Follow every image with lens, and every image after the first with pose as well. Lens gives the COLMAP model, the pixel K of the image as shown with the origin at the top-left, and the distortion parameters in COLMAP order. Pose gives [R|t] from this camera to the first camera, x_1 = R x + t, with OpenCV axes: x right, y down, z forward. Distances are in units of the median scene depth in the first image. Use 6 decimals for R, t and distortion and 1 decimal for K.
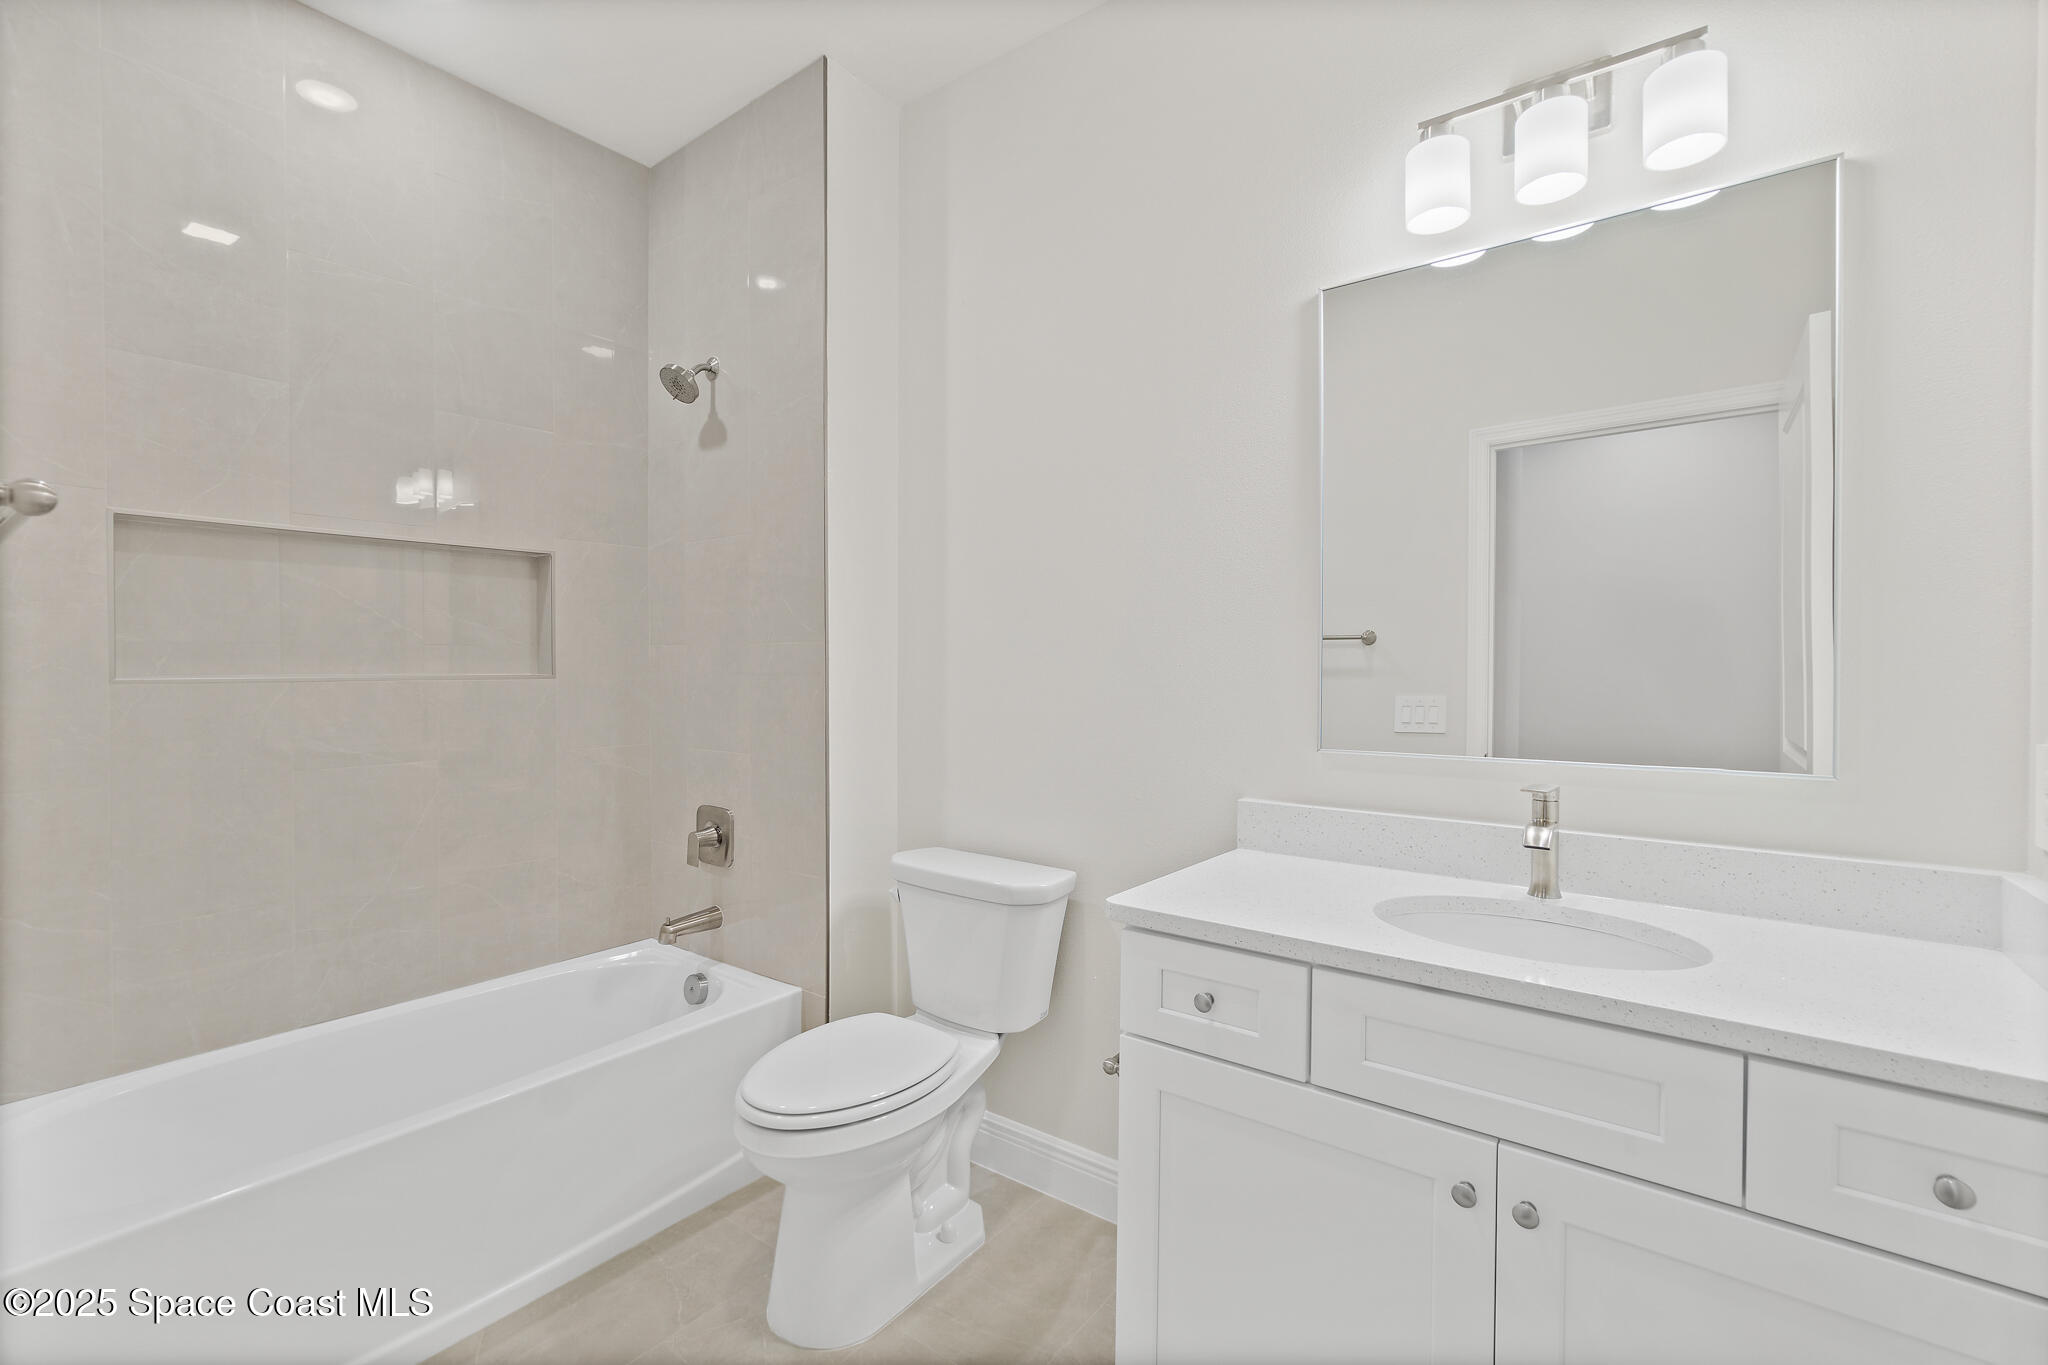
lens RADIAL K [[888.5, 0, 1006.2], [0, 888.5, 666.8], [0, 0, 1]] dist [-0.004620, 0.000069]
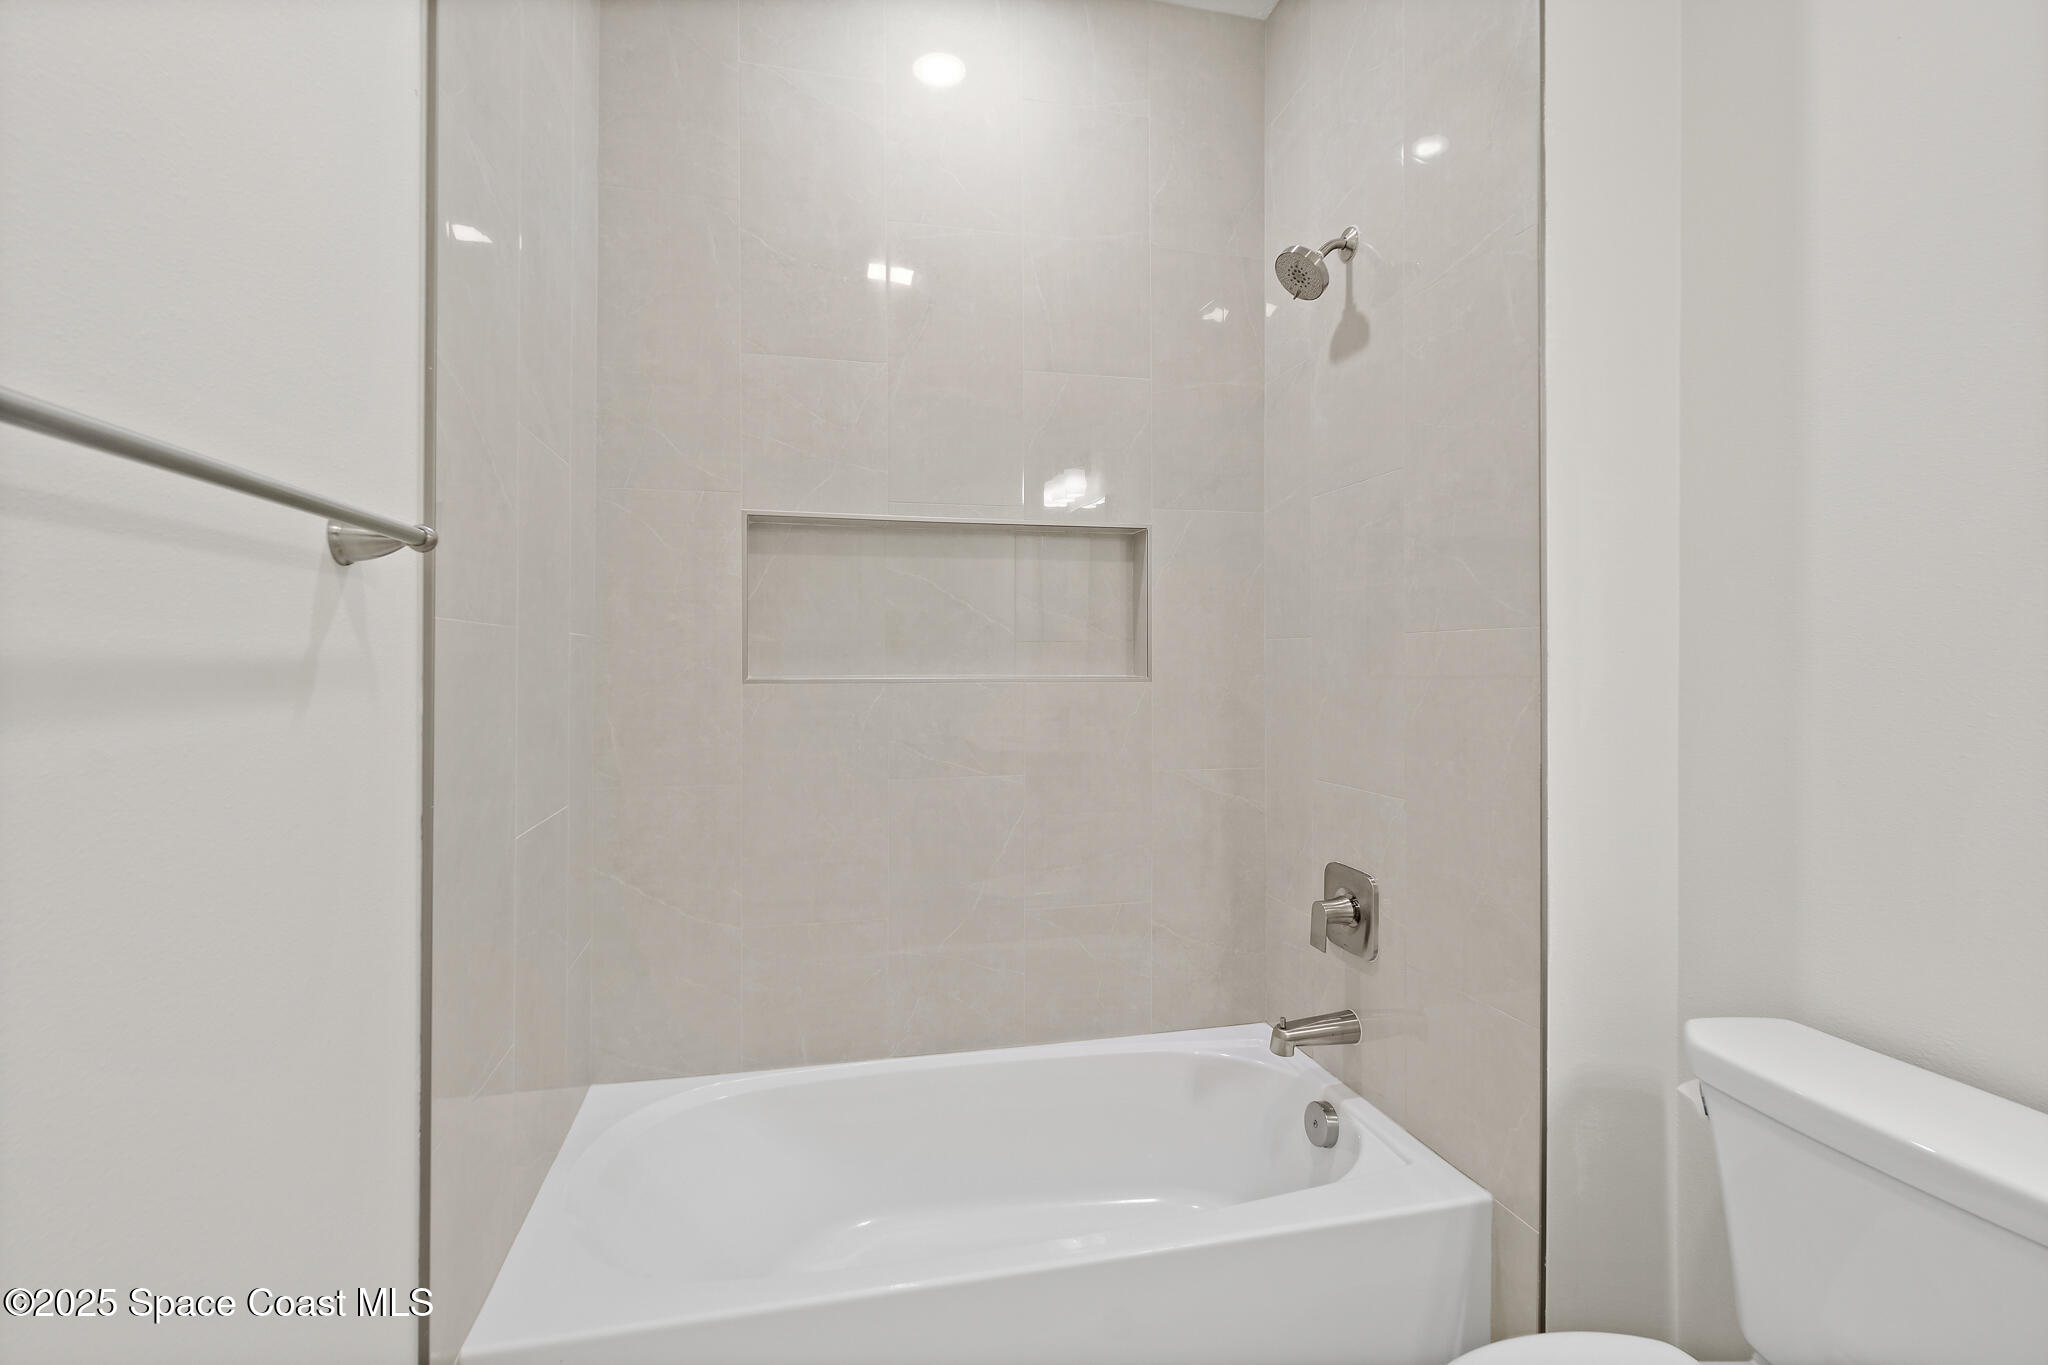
lens RADIAL K [[888.5, 0, 1006.2], [0, 888.5, 666.8], [0, 0, 1]] dist [-0.004620, 0.000069]
pose [[0.771167, 0.005182, -0.636611, -0.093792], [-0.001382, 0.999978, 0.006465, -0.005206], [0.636631, -0.004106, 0.771158, 0.291835]]
